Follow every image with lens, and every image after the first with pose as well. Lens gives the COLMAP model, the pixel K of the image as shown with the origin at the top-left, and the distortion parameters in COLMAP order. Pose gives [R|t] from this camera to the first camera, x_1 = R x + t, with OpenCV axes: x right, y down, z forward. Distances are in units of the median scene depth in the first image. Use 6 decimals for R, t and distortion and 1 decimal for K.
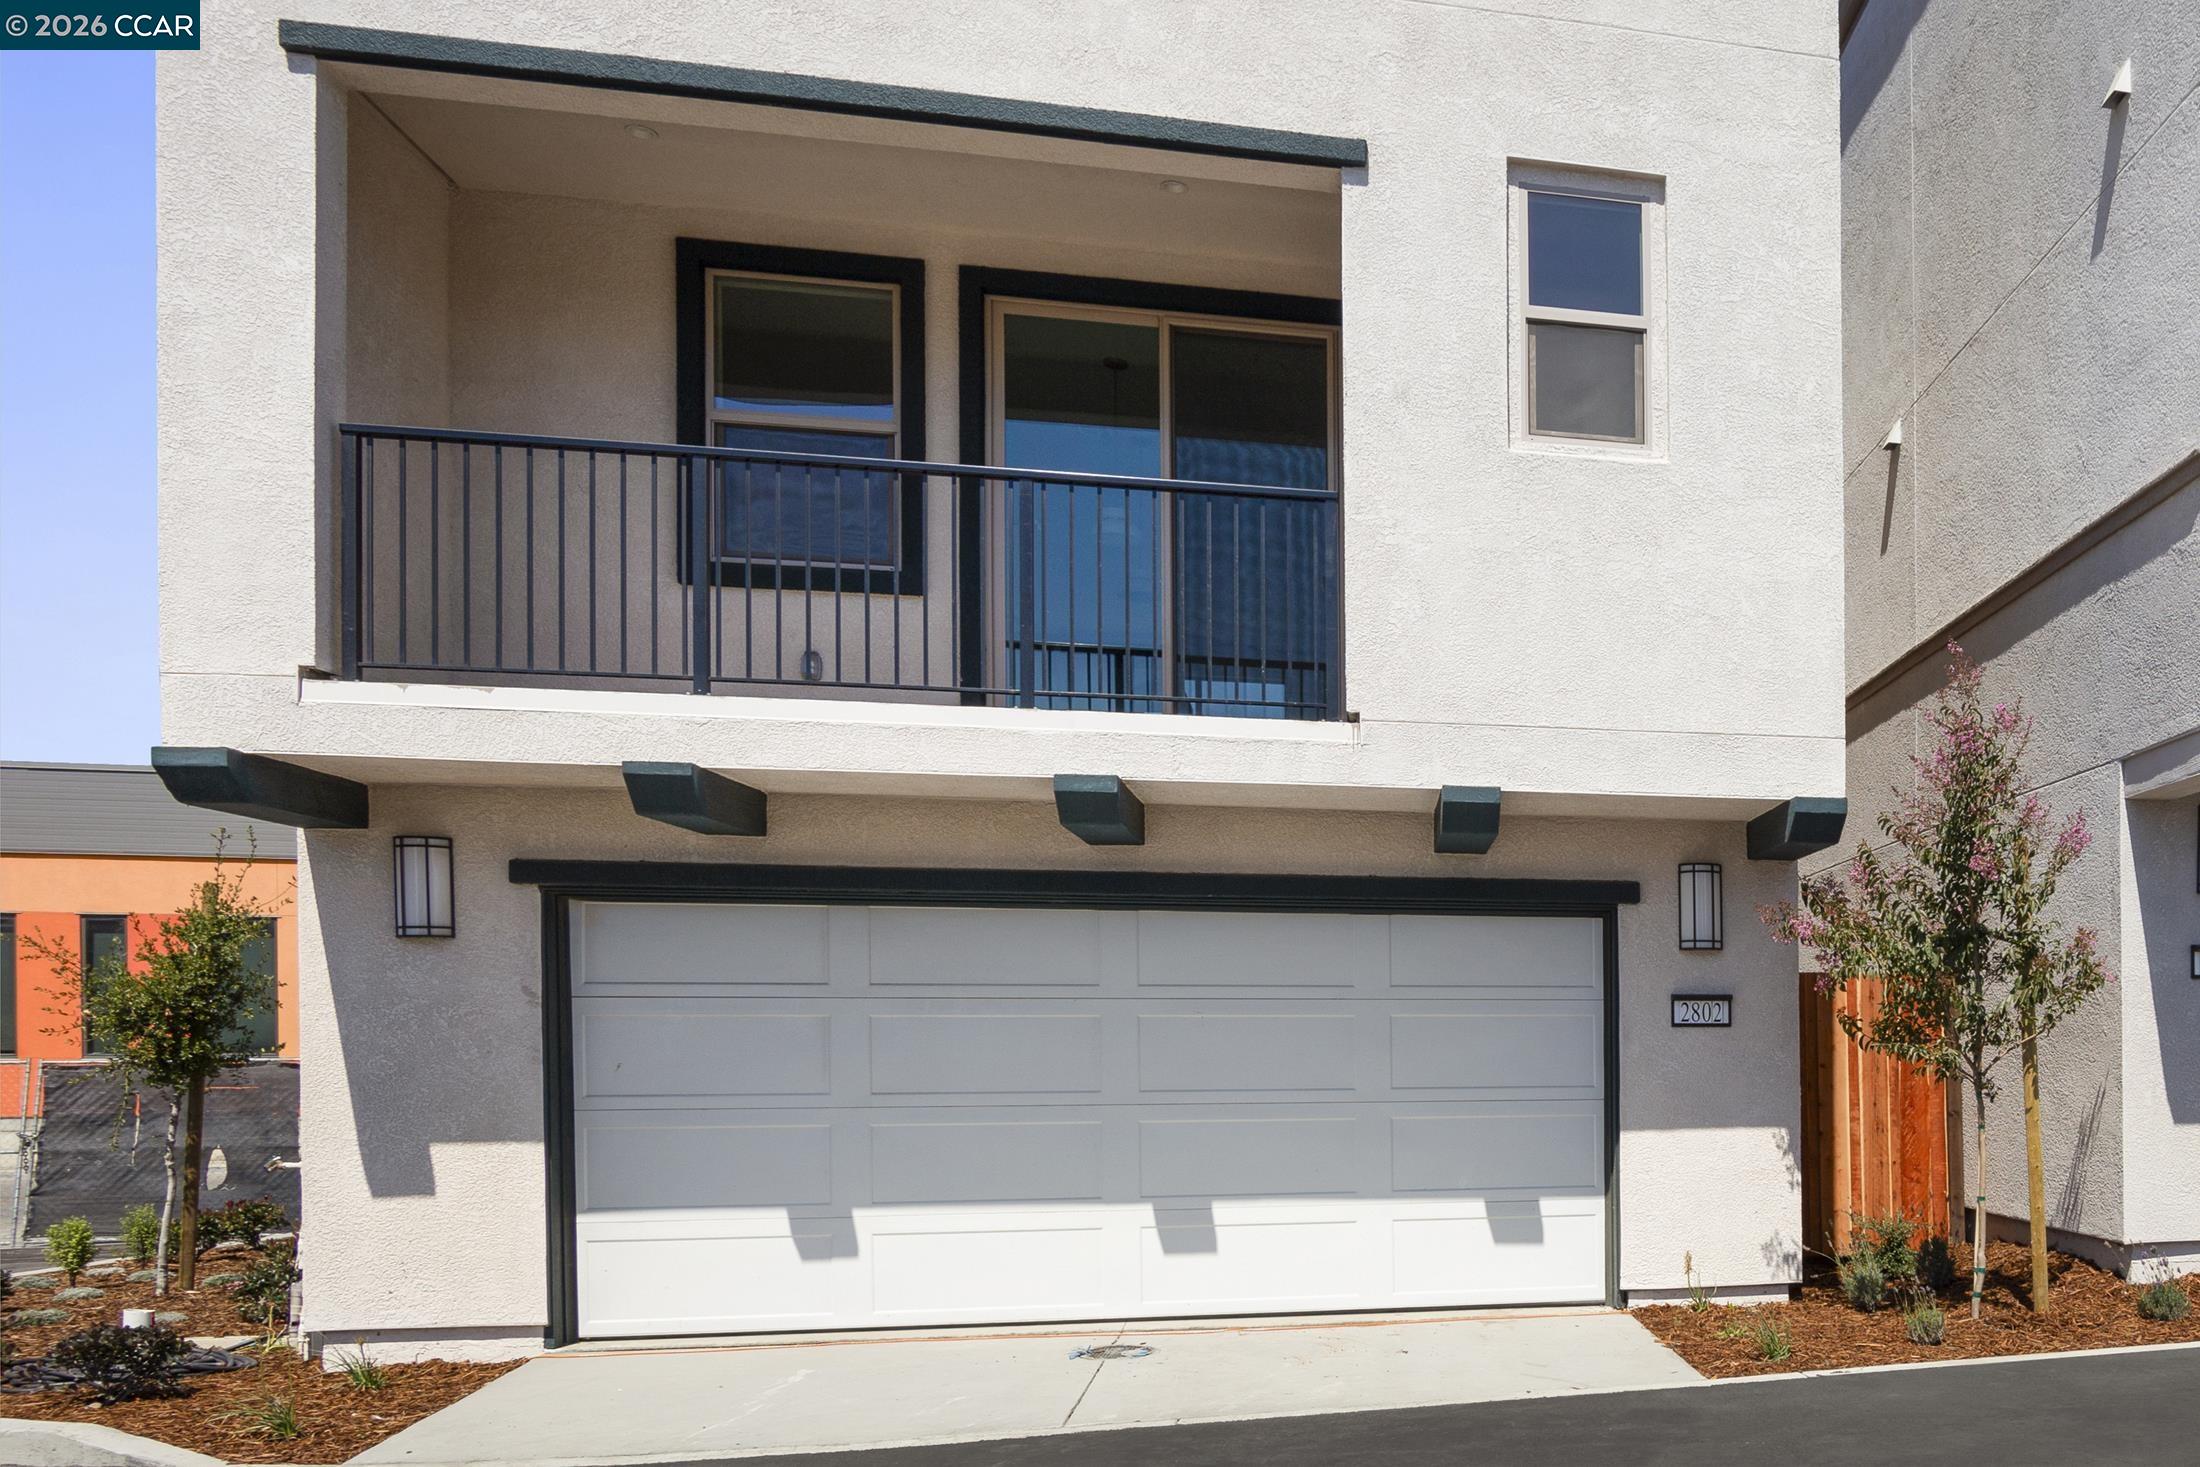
lens RADIAL K [[5271.5, 0, 1100.0], [0, 5271.5, 733.5], [0, 0, 1]] dist [-0.211893, 0.380396]
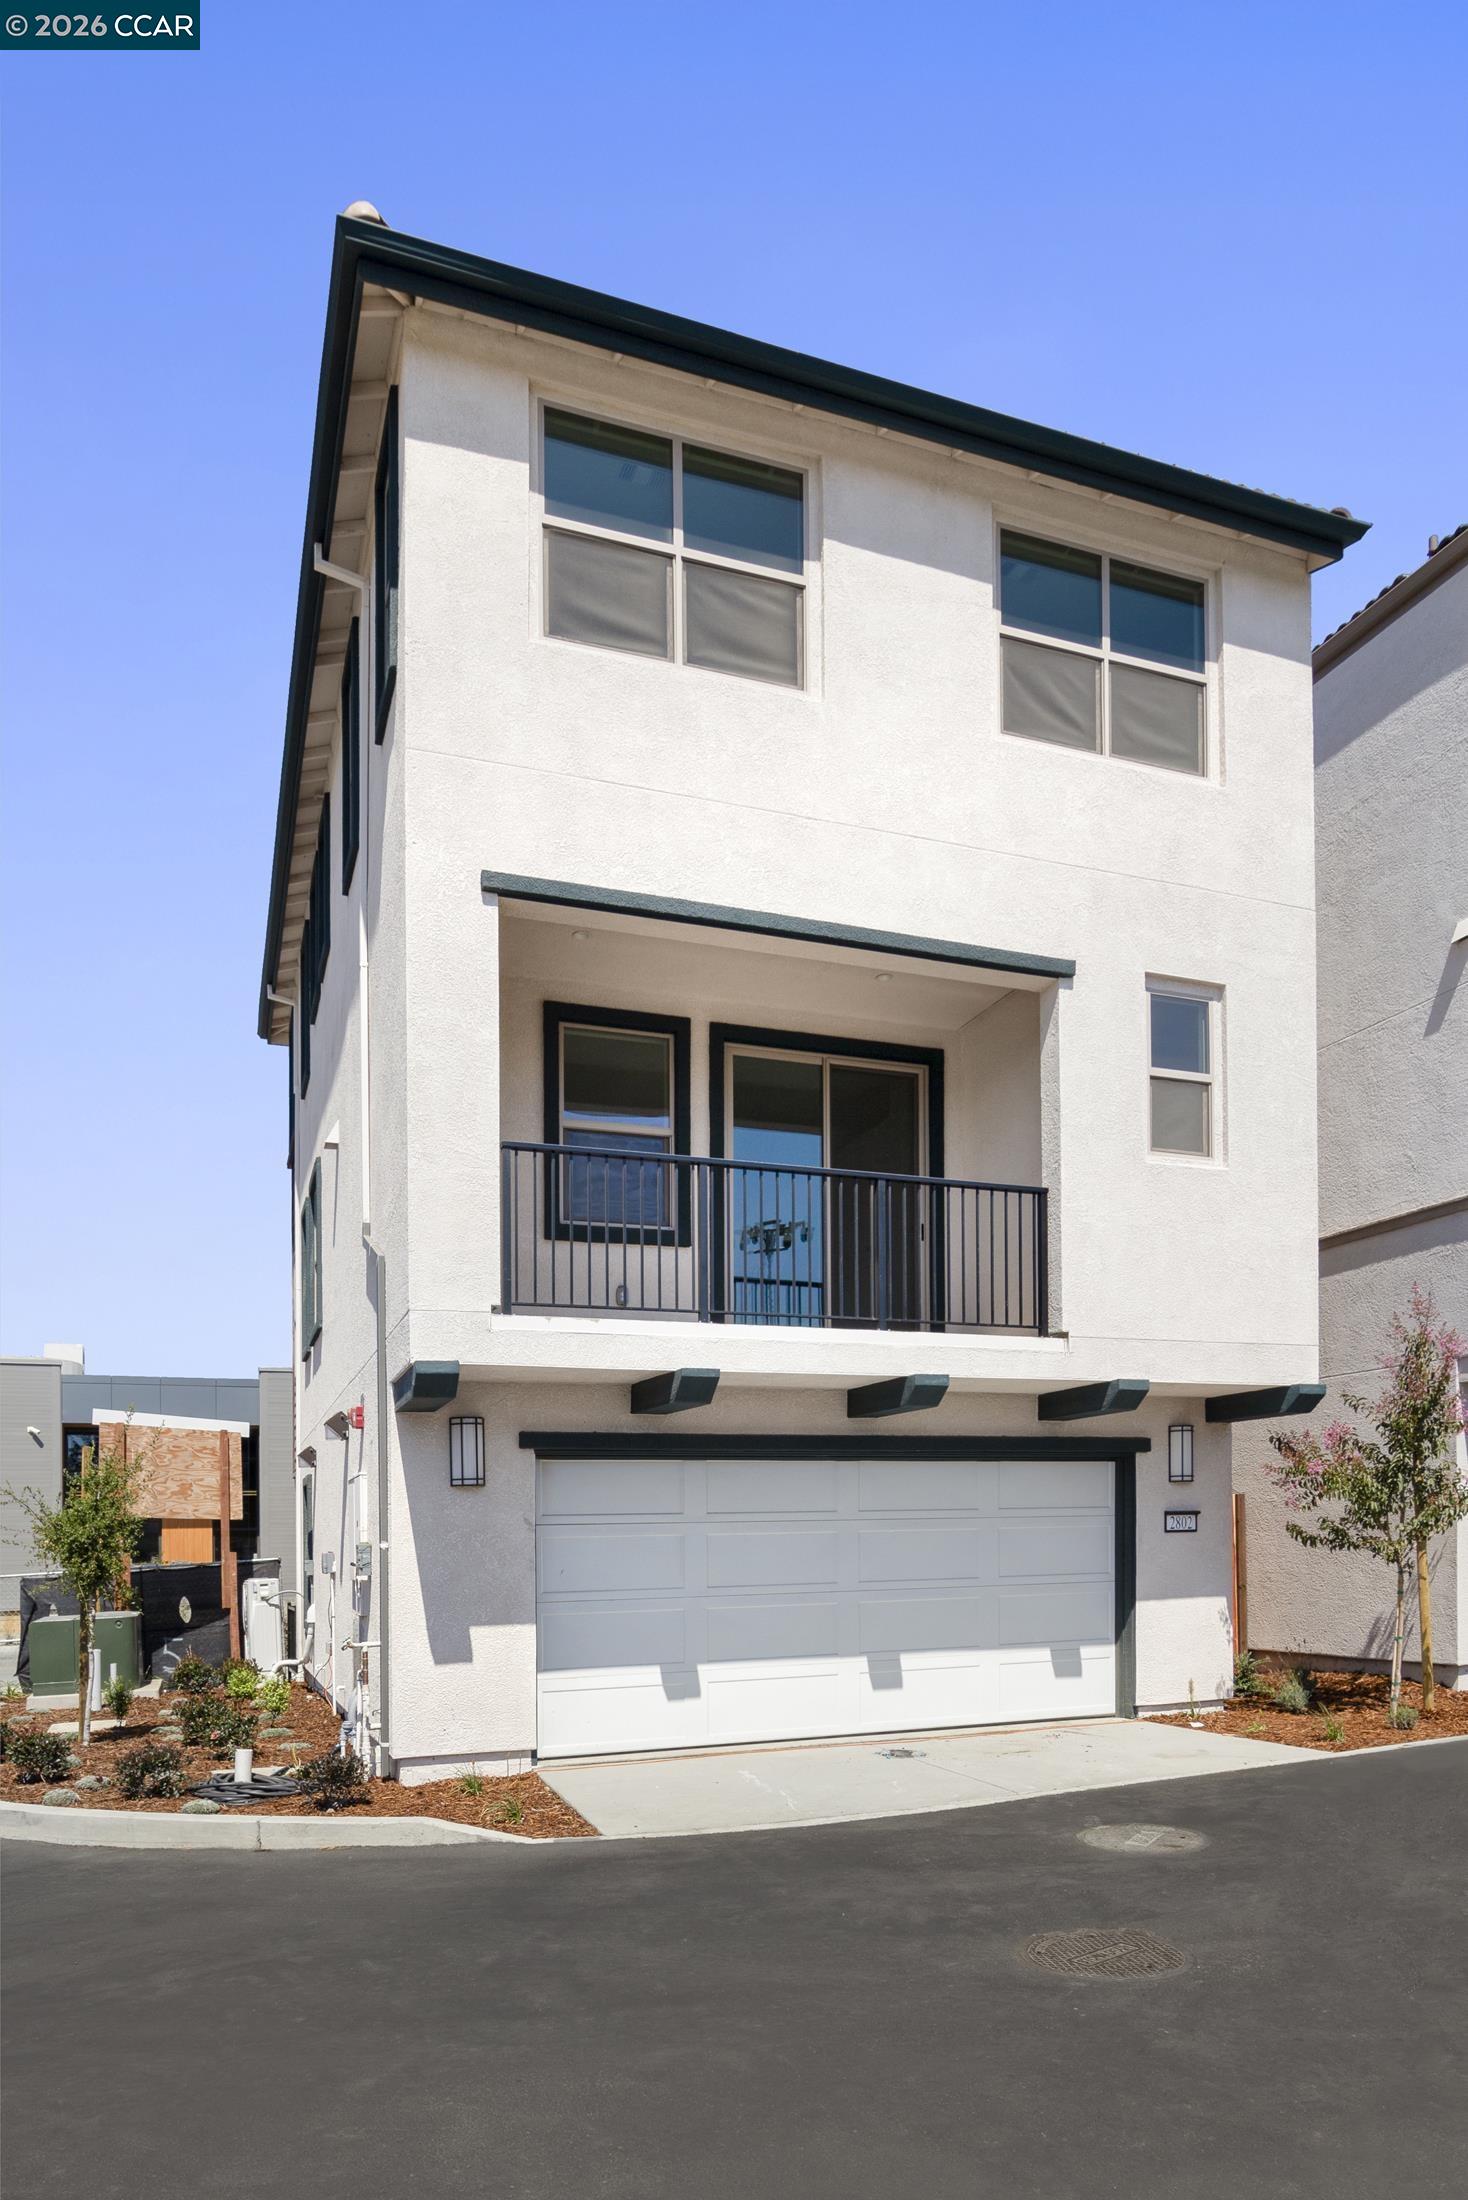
lens RADIAL K [[5271.5, 0, 734.0], [0, 5271.5, 1100.0], [0, 0, 1]] dist [-0.211893, 0.380396]
pose [[0.923671, 0.014165, 0.382925, -0.600538], [-0.003198, 0.999567, -0.029261, -0.024960], [-0.383174, 0.025803, 0.923316, -0.369781]]
